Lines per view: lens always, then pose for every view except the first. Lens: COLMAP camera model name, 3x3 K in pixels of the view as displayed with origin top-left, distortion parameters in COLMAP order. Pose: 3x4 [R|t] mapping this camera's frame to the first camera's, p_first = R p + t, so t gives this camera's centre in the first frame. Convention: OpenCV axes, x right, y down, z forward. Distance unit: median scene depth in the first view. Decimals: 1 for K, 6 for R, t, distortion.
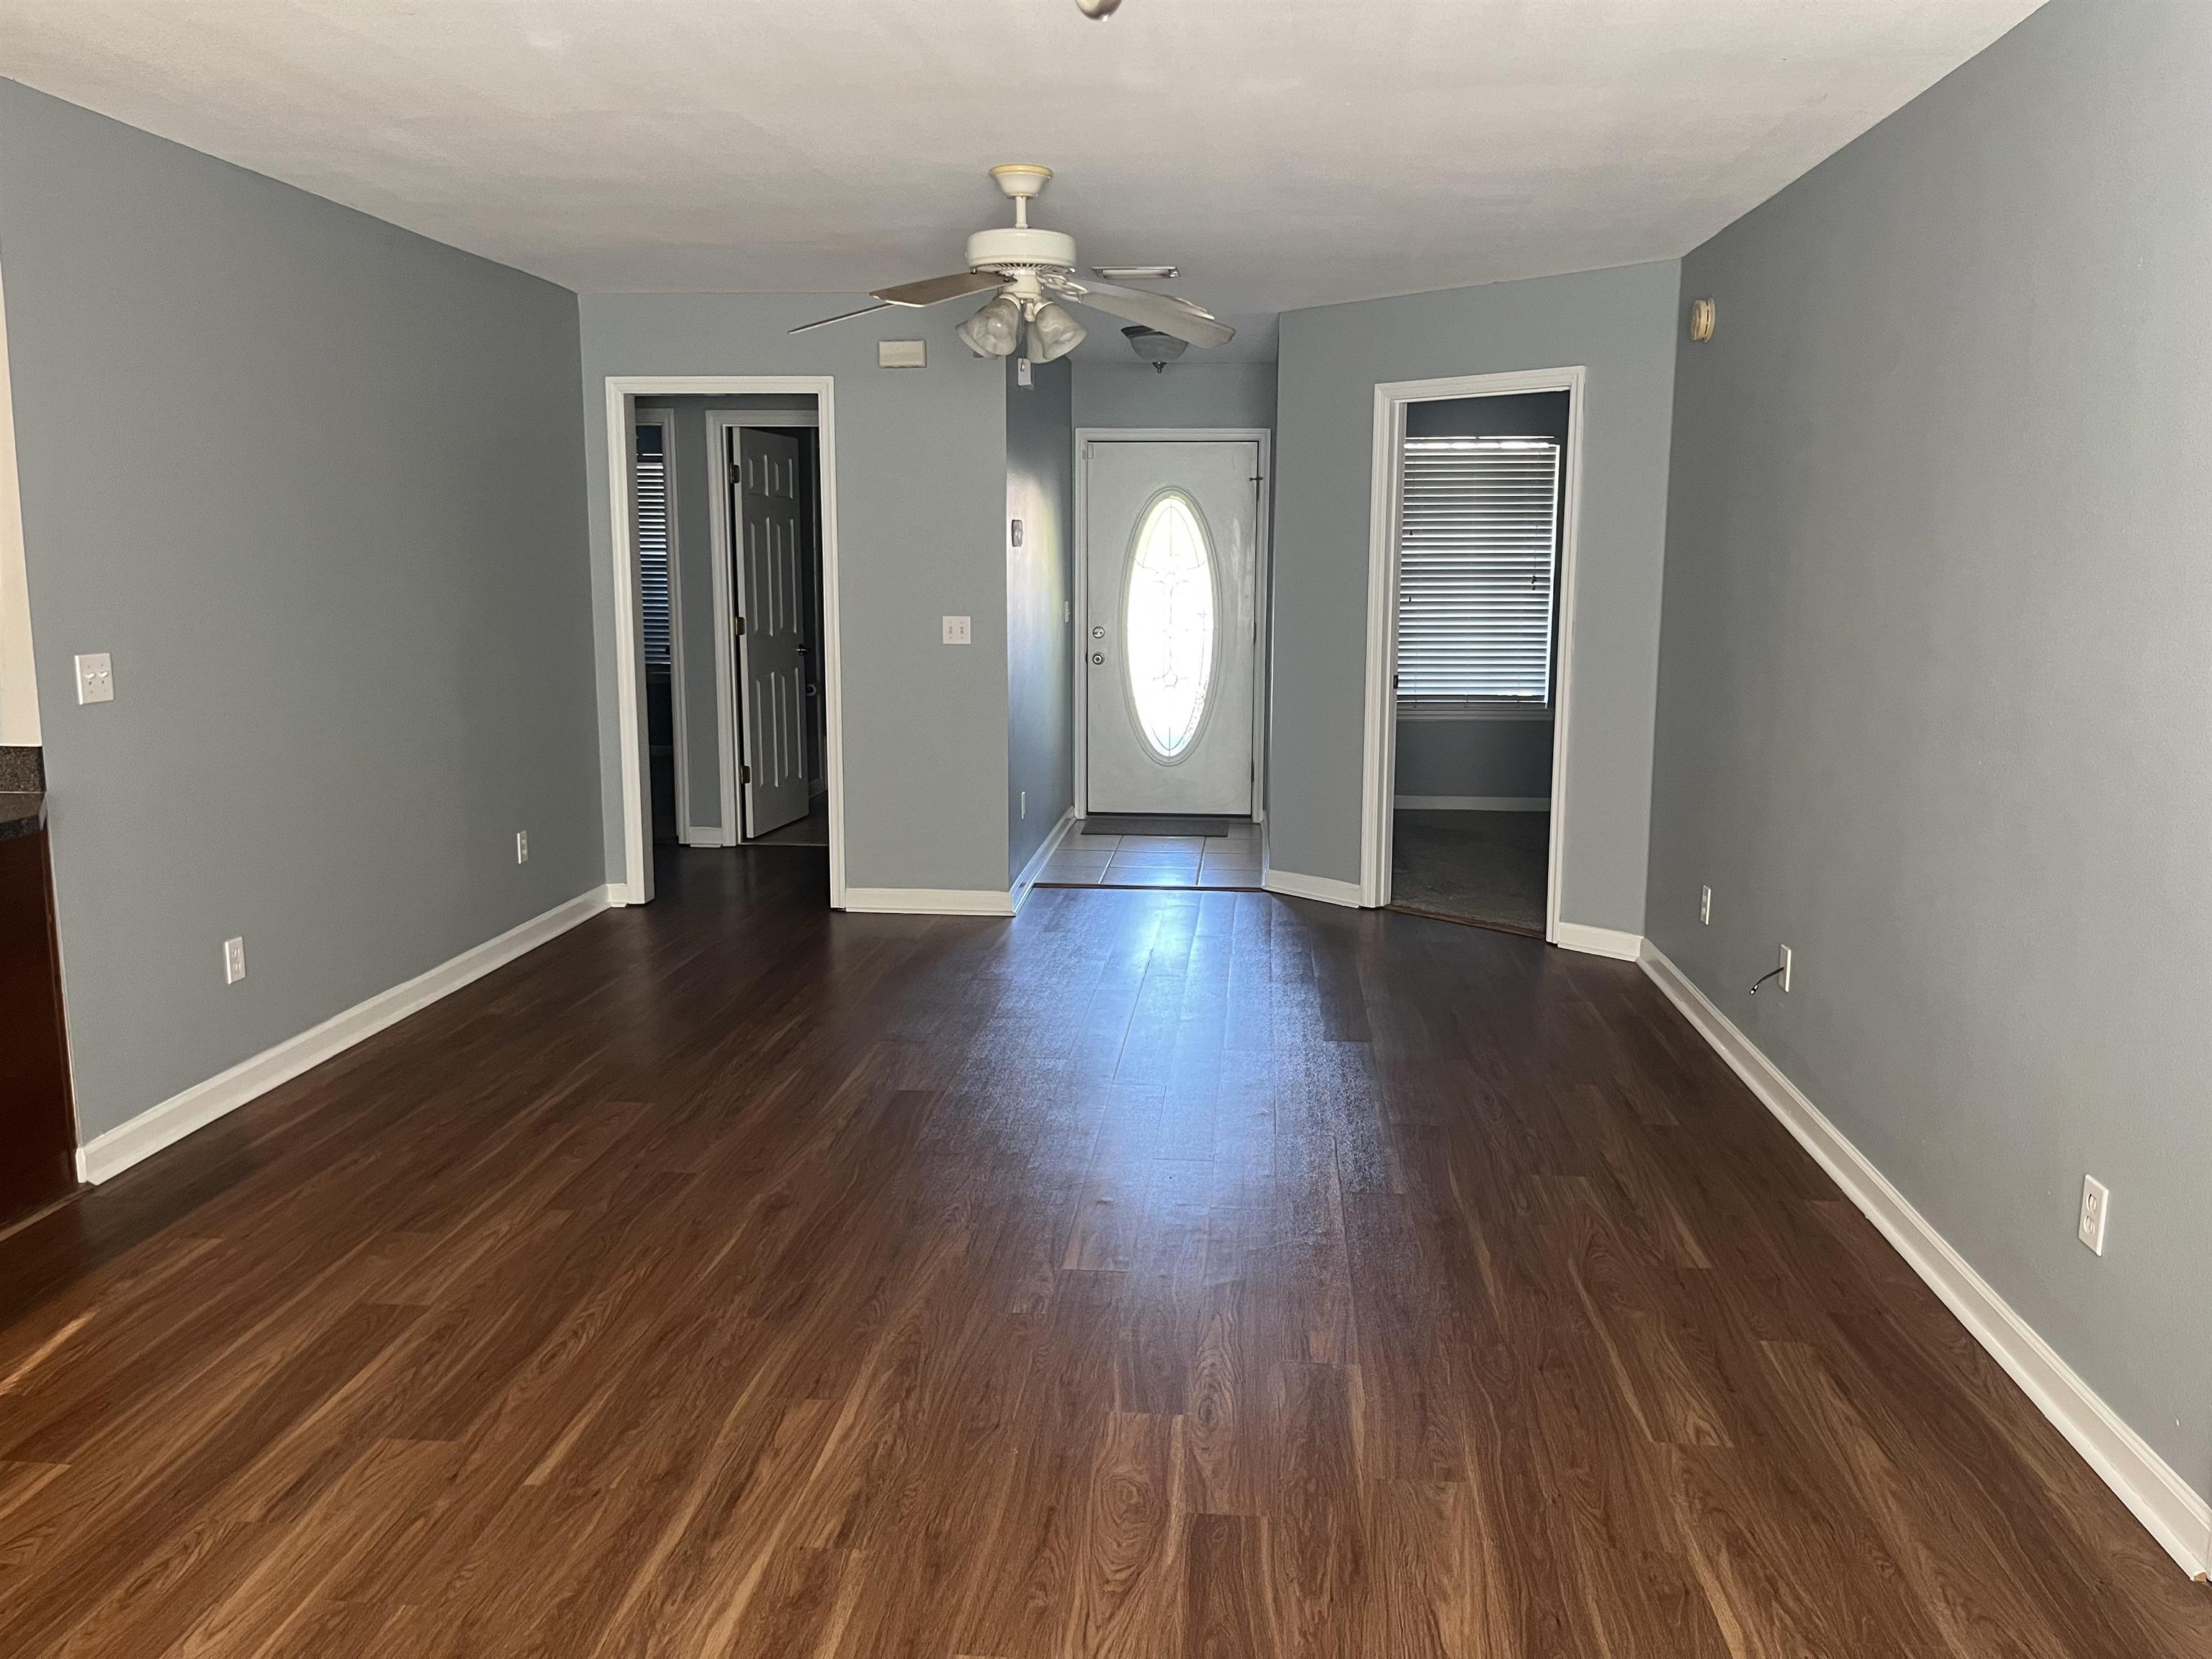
lens RADIAL K [[1649.7, 0, 1106.0], [0, 1649.7, 829.5], [0, 0, 1]] dist [0.047246, -0.004149]
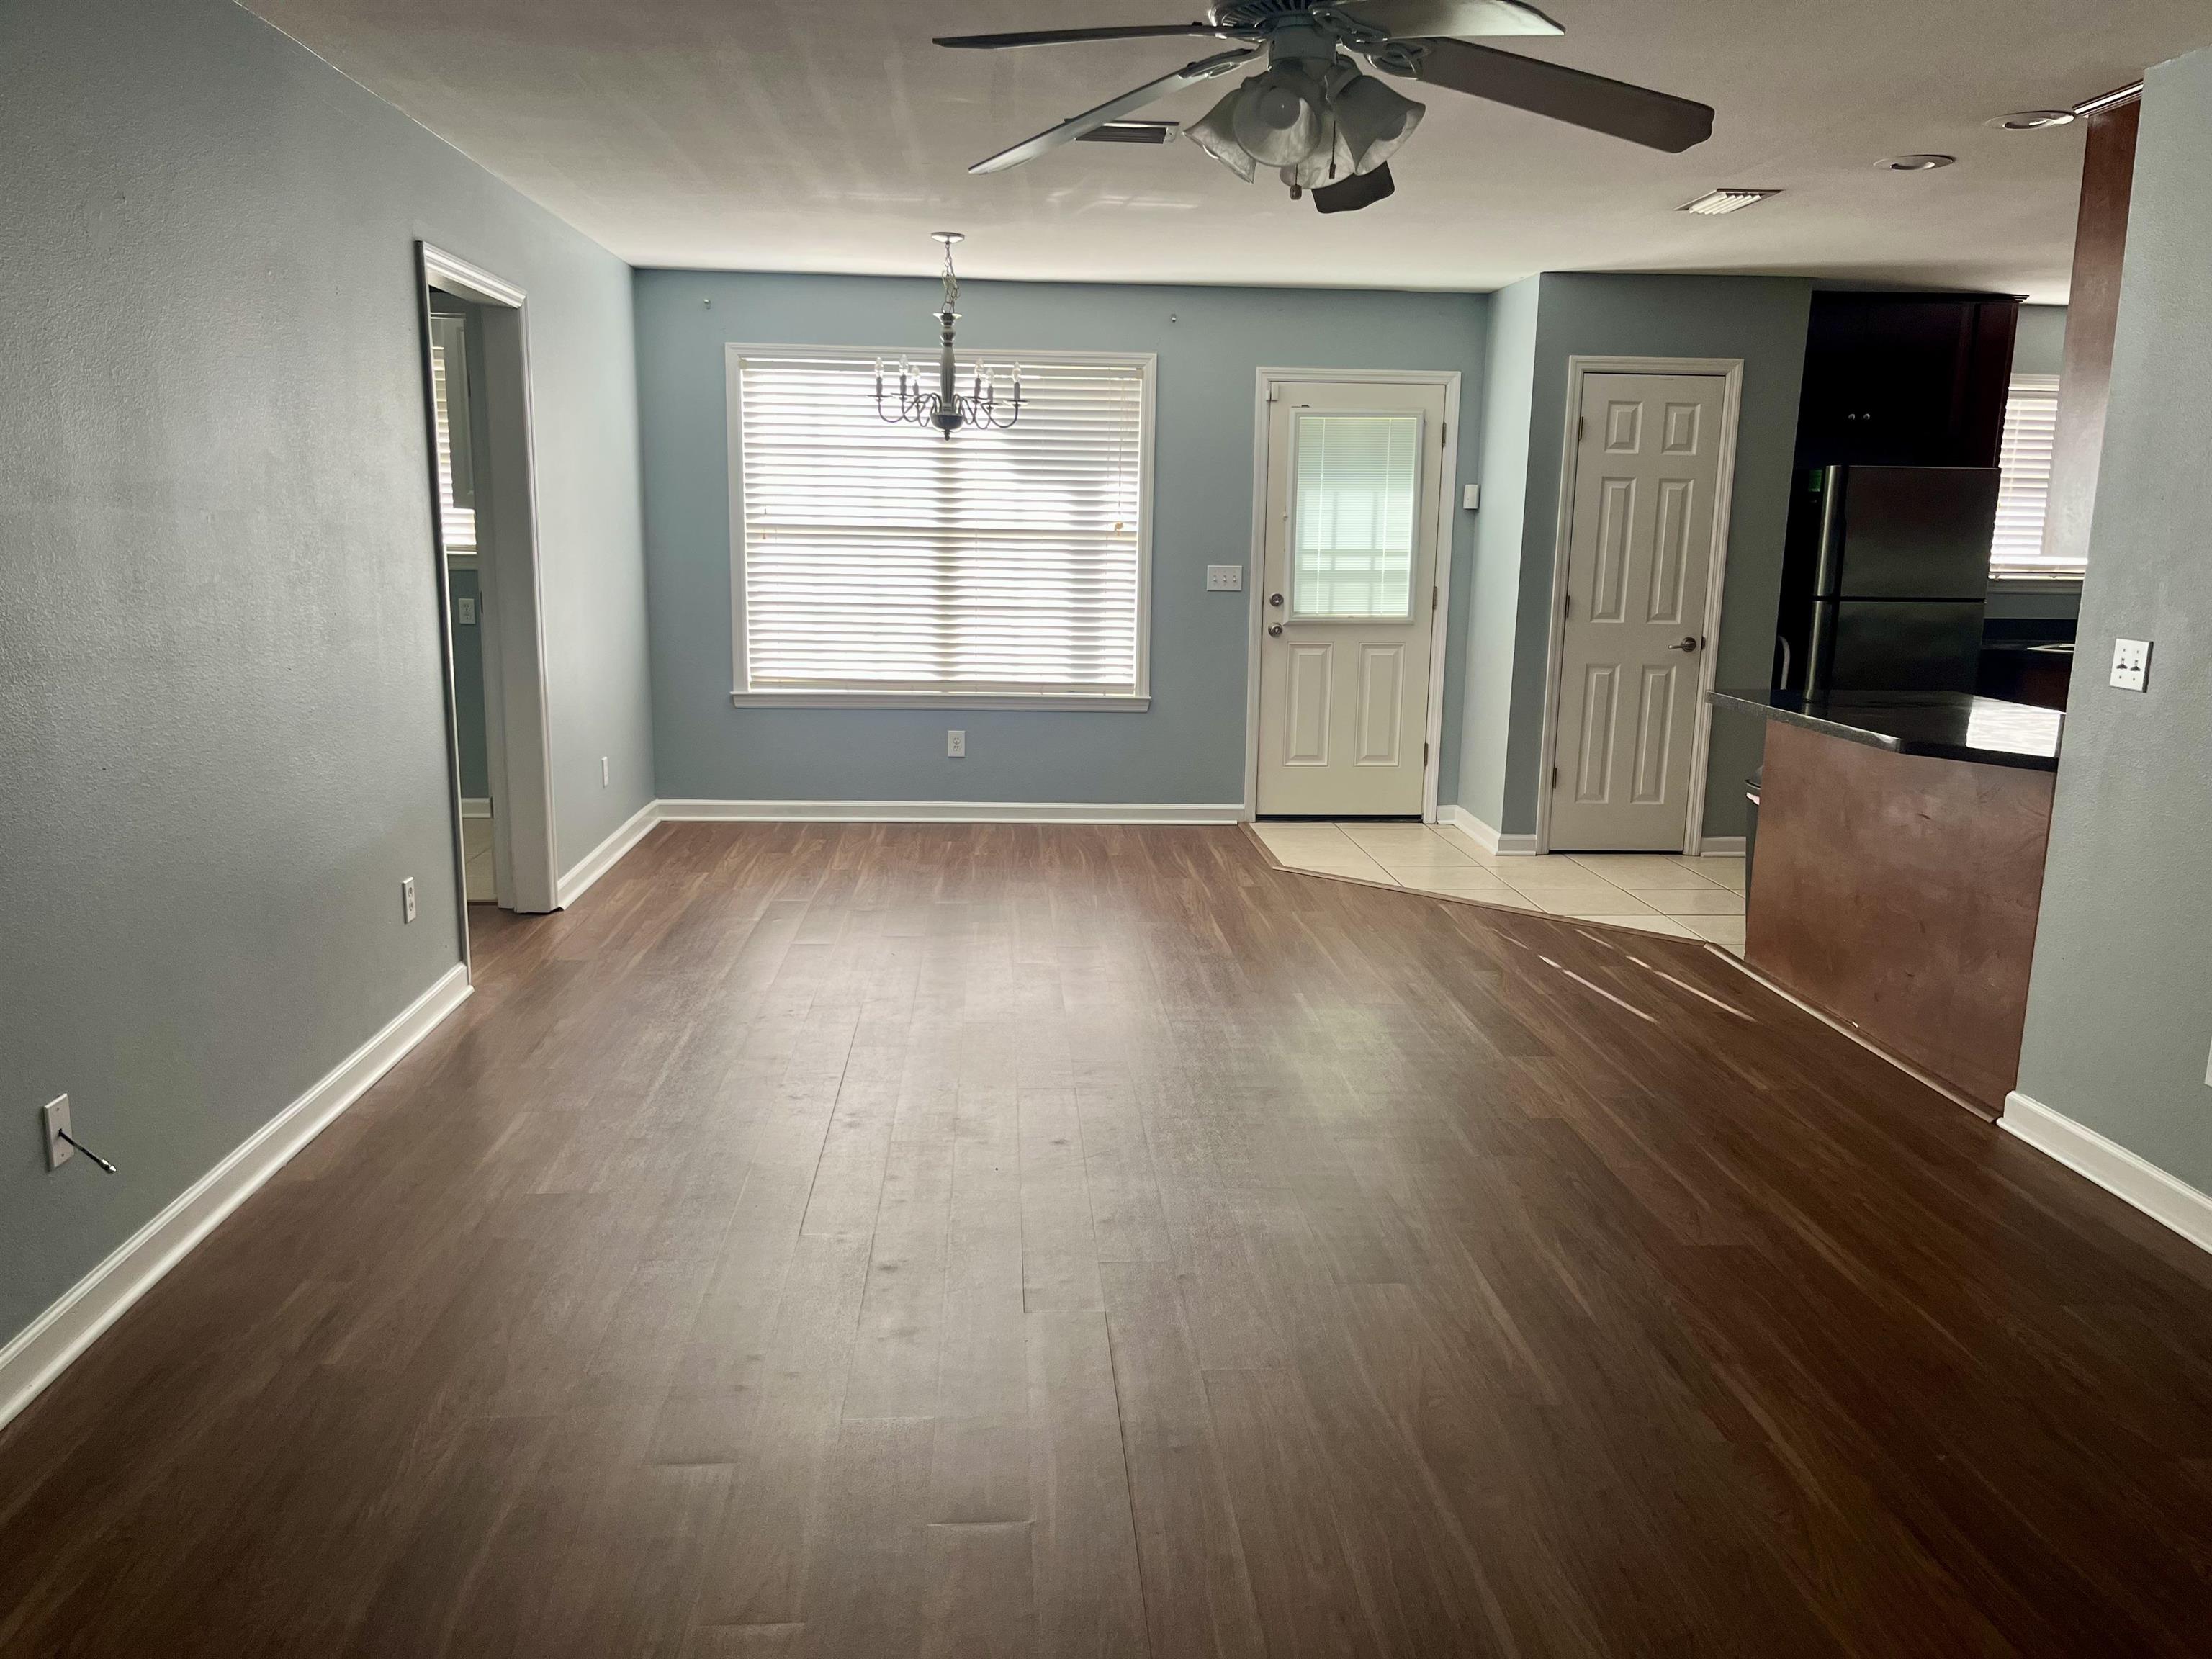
lens RADIAL K [[1705.5, 0, 1095.6], [0, 1705.5, 834.2], [0, 0, 1]] dist [0.073125, -0.099475]
pose [[-0.988148, 0.005959, -0.153389, 0.086157], [-0.047307, 0.938790, 0.341226, -0.200354], [0.146033, 0.344438, -0.927382, 1.213524]]
